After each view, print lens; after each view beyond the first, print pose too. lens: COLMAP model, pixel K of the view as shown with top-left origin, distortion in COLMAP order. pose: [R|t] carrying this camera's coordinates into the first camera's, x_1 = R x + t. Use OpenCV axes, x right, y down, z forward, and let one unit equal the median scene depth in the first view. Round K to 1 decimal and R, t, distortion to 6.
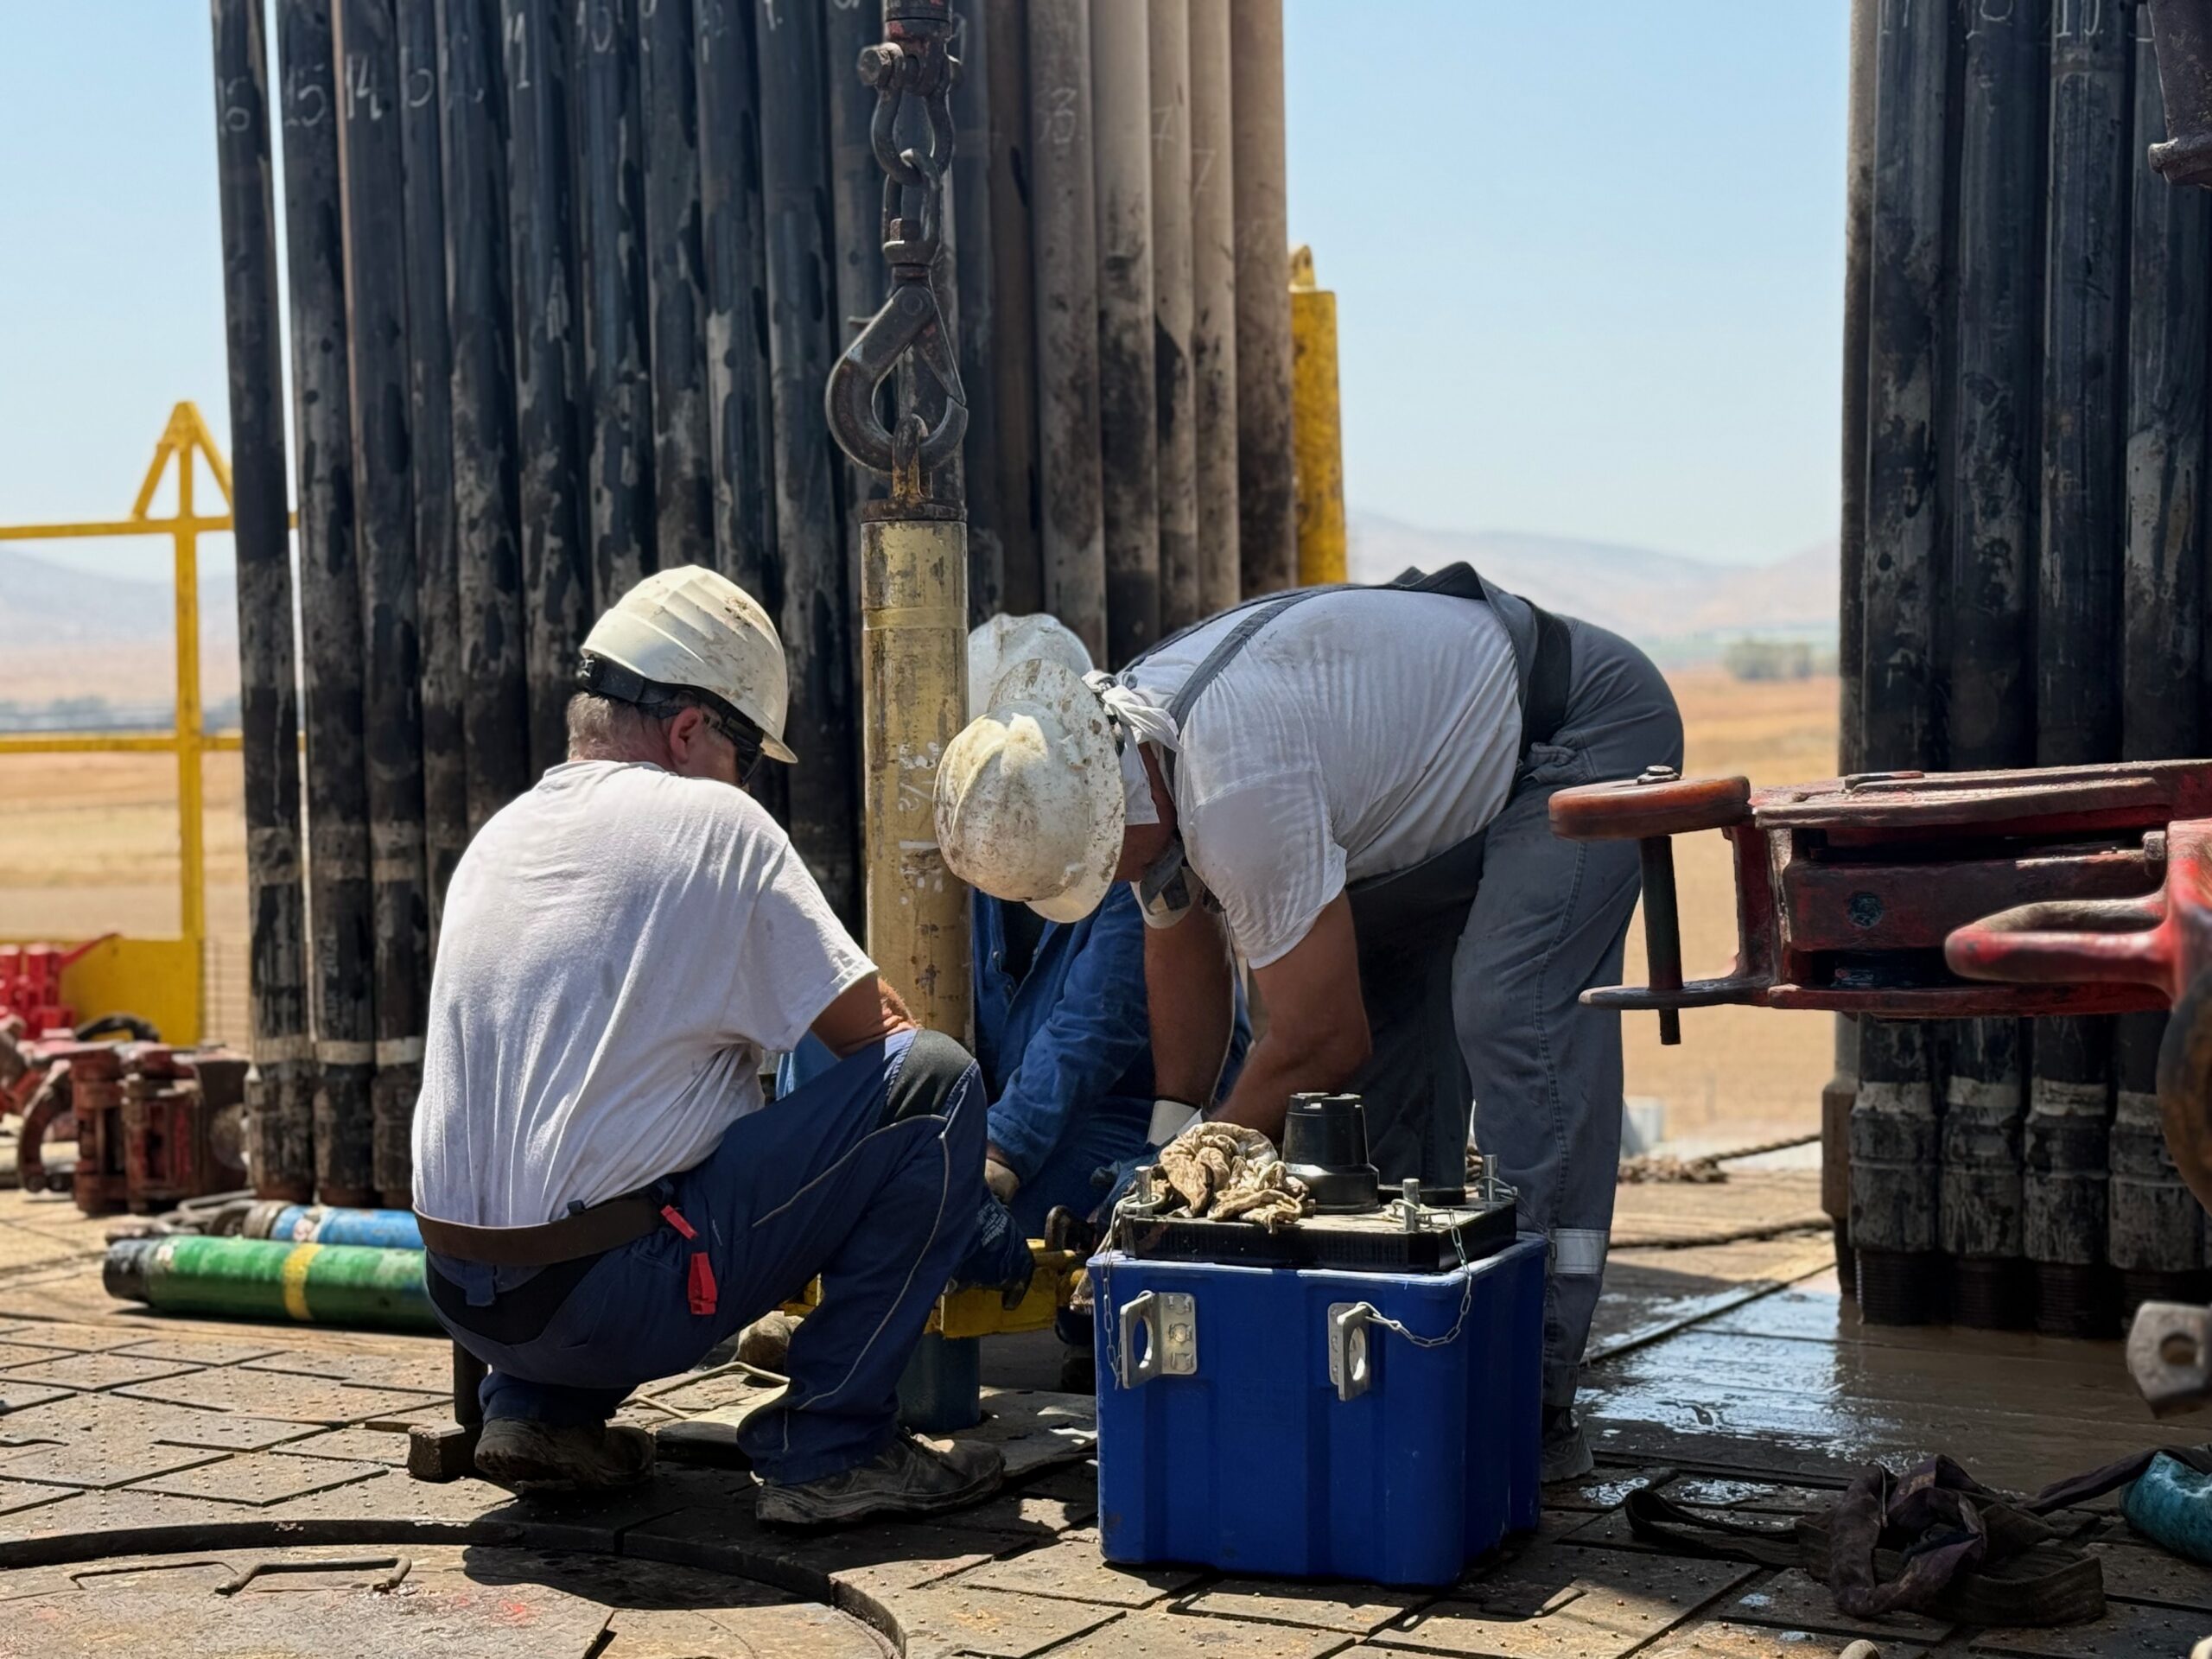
lens RADIAL K [[3618.5, 0, 1097.5], [0, 3618.5, 818.4], [0, 0, 1]] dist [0.132770, 0.000000]
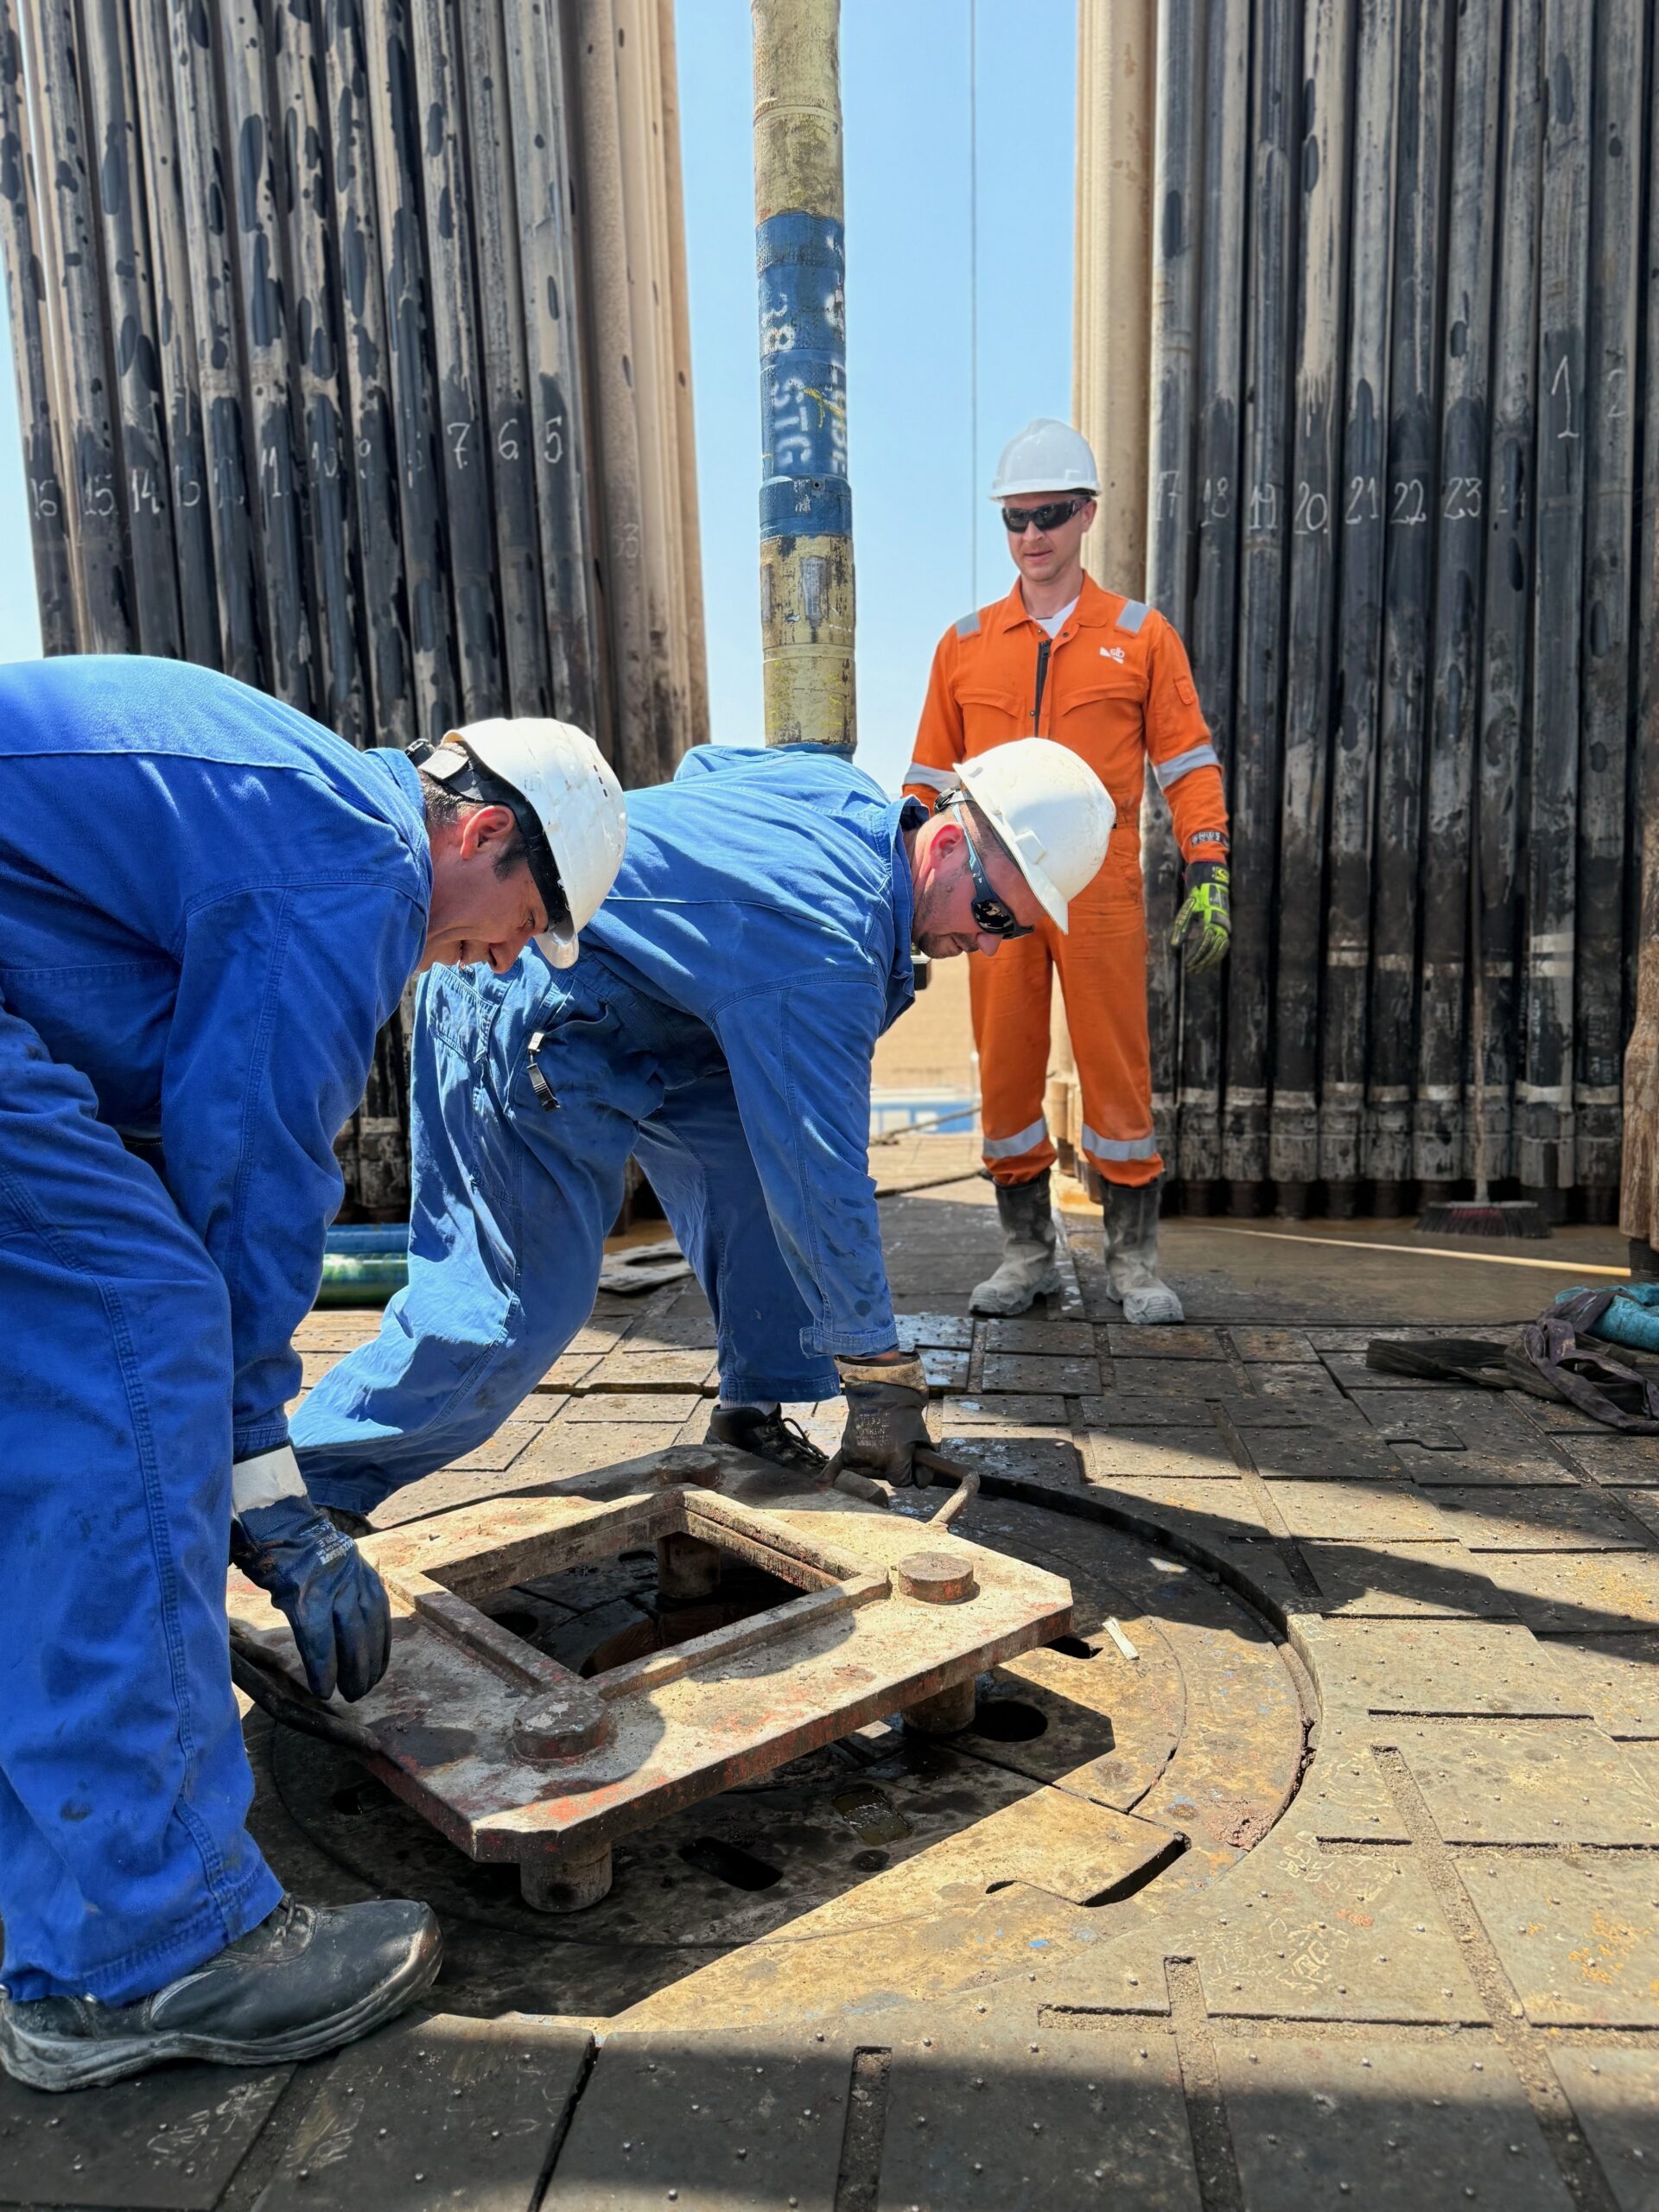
lens RADIAL K [[1624.3, 0, 835.6], [0, 1624.3, 1116.5], [0, 0, 1]] dist [0.008882, -0.017445]
pose [[0.915278, -0.061784, 0.398057, -0.236186], [0.022939, 0.994558, 0.101623, -0.004084], [-0.402170, -0.083882, 0.911714, 0.261817]]
